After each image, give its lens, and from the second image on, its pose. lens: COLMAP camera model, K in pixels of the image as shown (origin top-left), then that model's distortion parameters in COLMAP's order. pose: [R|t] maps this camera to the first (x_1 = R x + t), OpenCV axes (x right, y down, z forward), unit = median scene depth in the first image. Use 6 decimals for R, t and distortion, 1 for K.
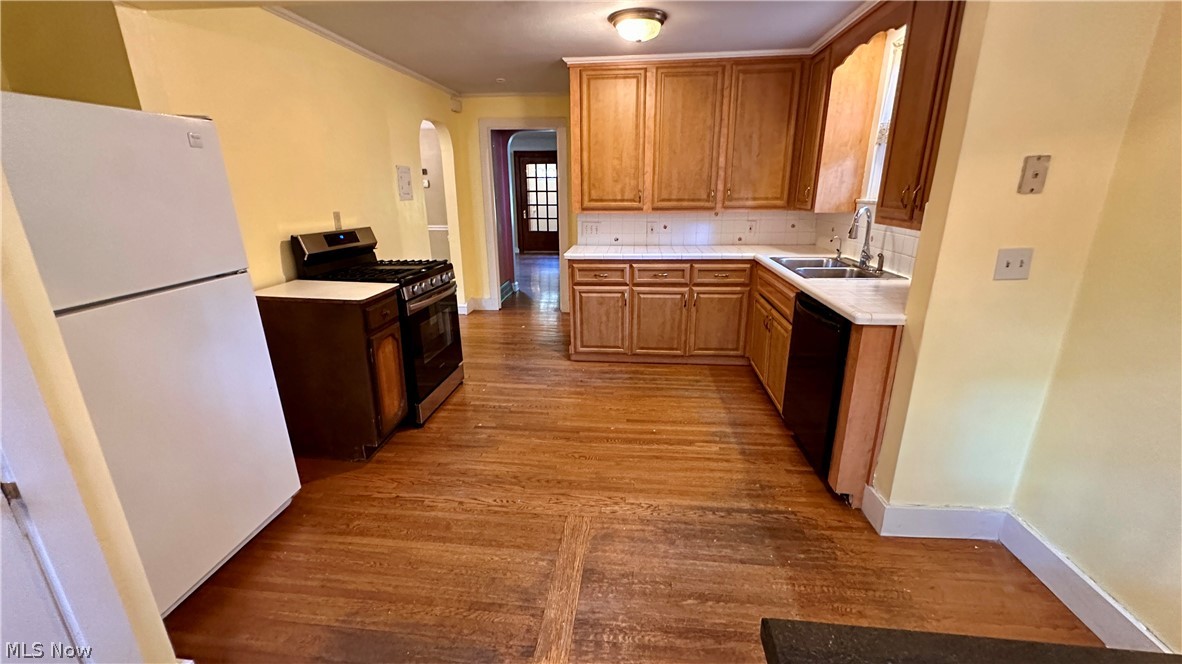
lens RADIAL K [[471.7, 0, 591.0], [0, 471.7, 332.0], [0, 0, 1]] dist [-0.002605, 0.000231]
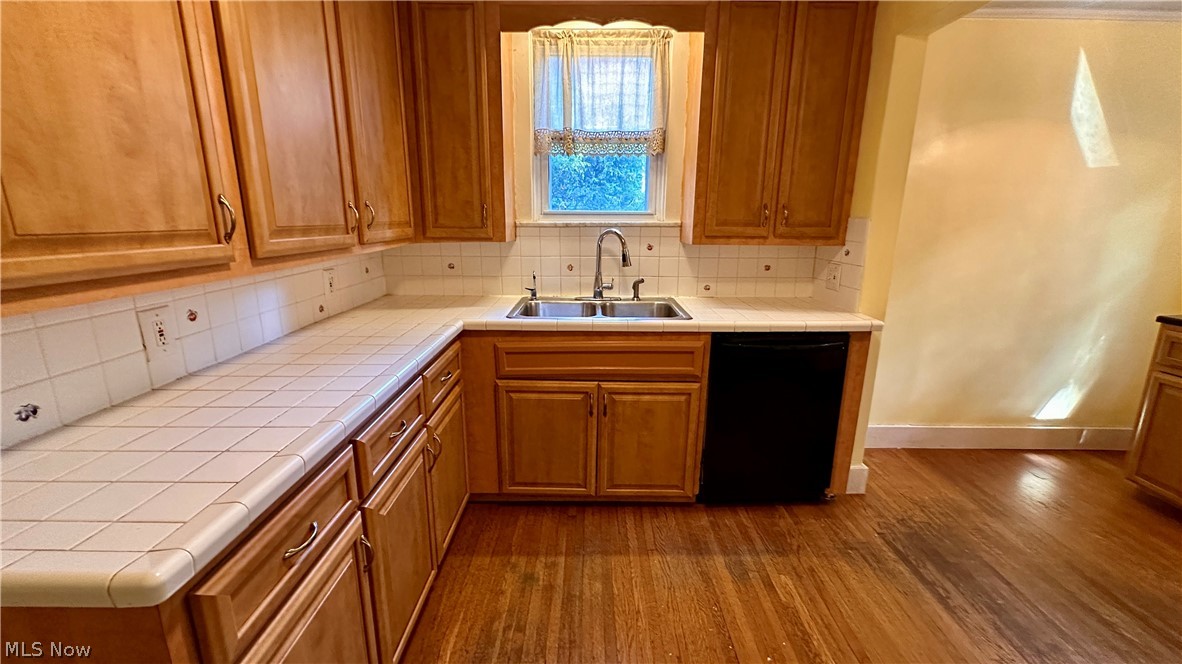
lens RADIAL K [[471.7, 0, 591.0], [0, 471.7, 332.0], [0, 0, 1]] dist [-0.002605, 0.000231]
pose [[-0.099108, -0.228106, 0.968579, -0.209784], [0.293047, 0.923514, 0.247479, -0.244715], [-0.950947, 0.308367, -0.024682, 0.866892]]
